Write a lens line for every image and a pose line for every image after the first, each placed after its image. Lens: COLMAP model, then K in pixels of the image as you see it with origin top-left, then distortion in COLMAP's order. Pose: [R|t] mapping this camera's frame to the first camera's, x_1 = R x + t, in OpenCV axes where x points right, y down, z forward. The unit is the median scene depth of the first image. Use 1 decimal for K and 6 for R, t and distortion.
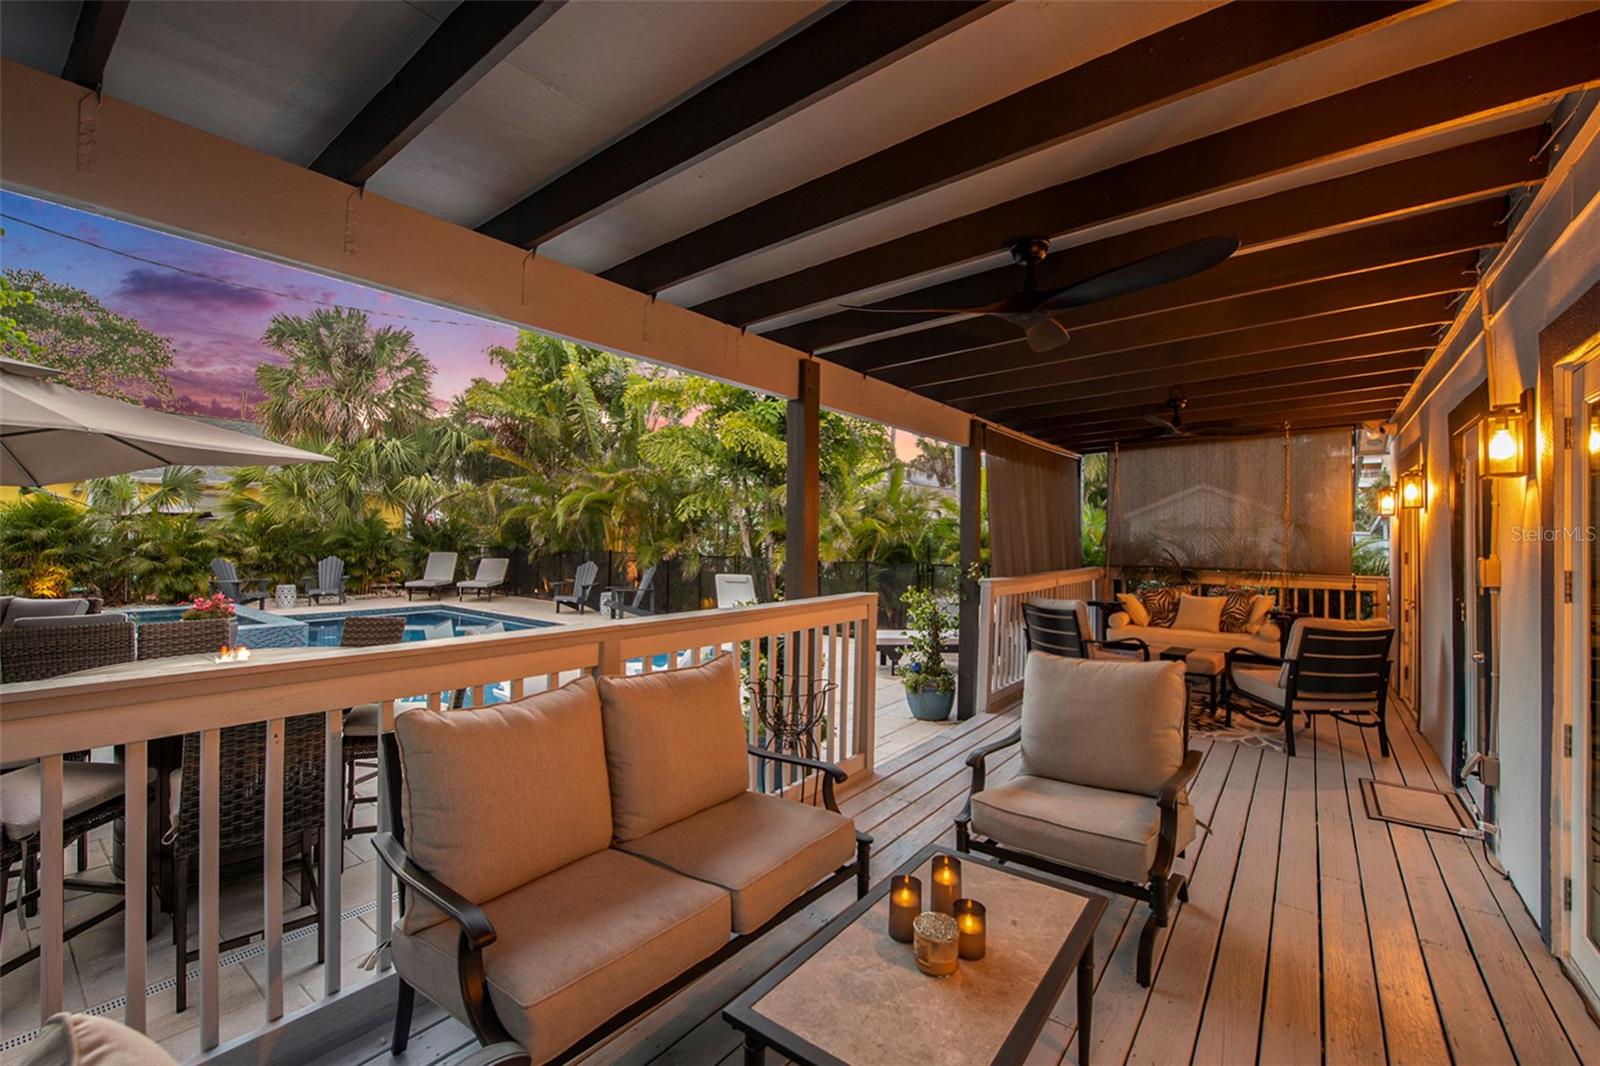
lens RADIAL K [[644.2, 0, 862.6], [0, 644.2, 540.7], [0, 0, 1]] dist [0.000598, -0.000082]
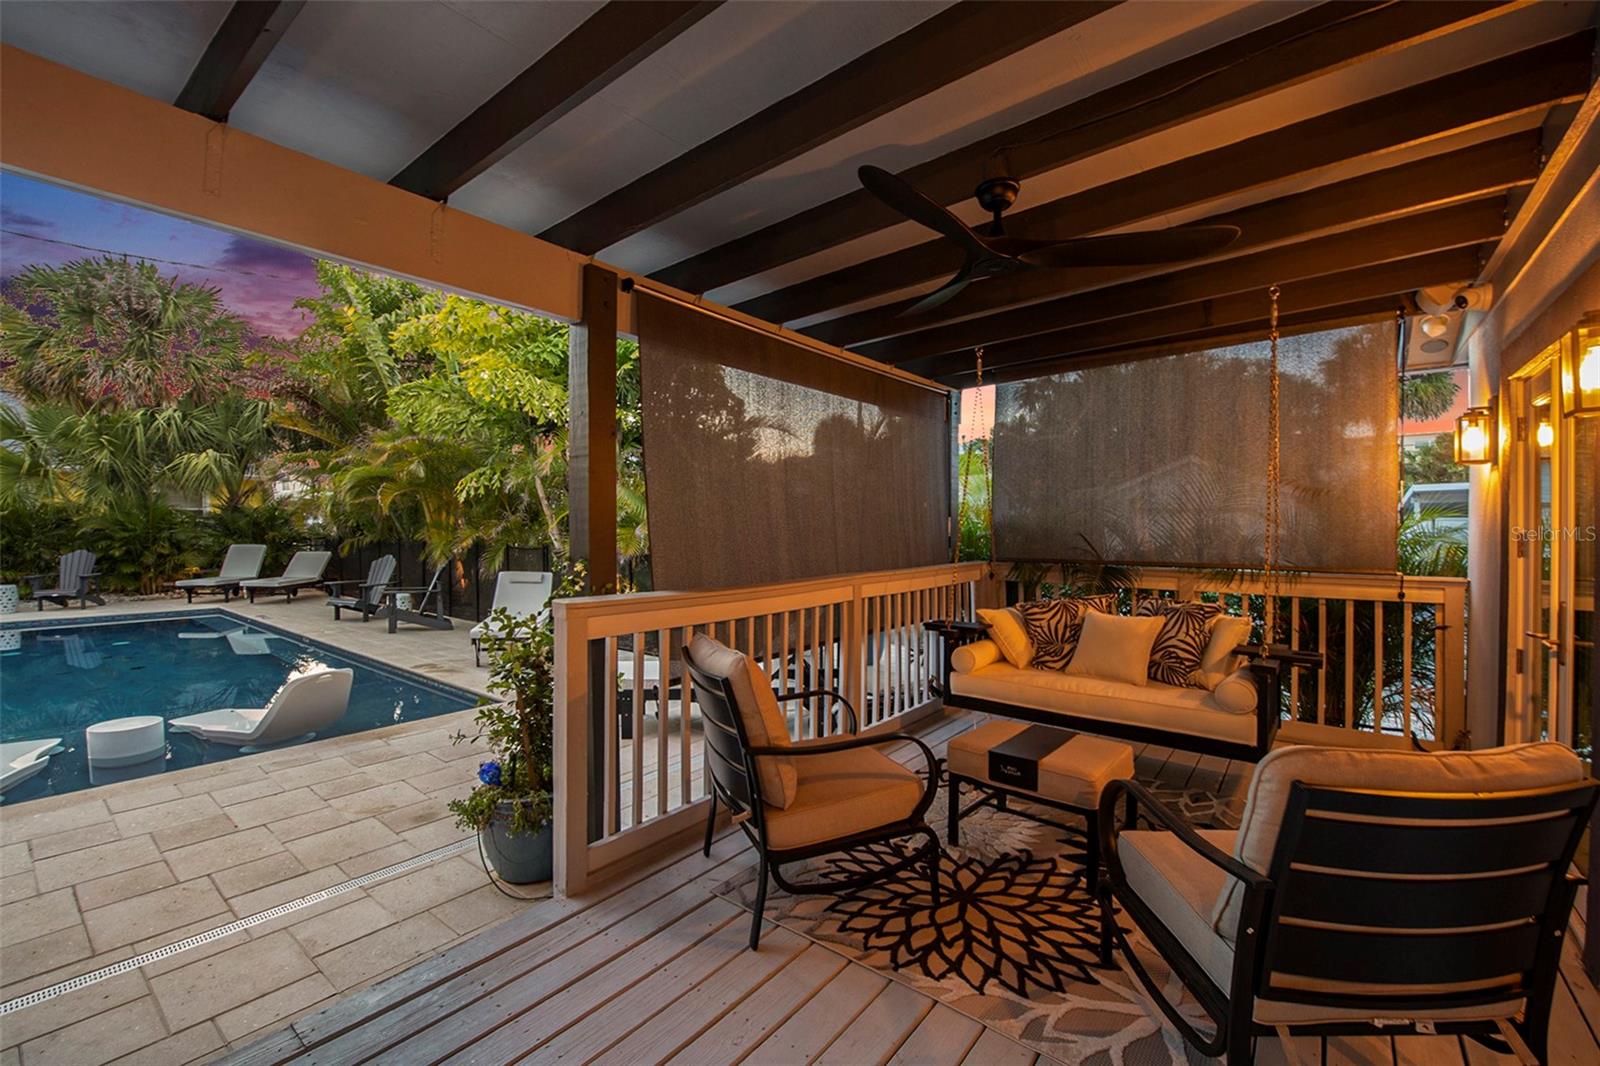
lens RADIAL K [[665.3, 0, 800.0], [0, 665.3, 533.0], [0, 0, 1]] dist [-0.000775, -0.005809]
pose [[0.998044, -0.008181, -0.061983, 0.265343], [0.008630, 0.999938, 0.006978, 0.007460], [0.061922, -0.007500, 0.998053, 0.377238]]
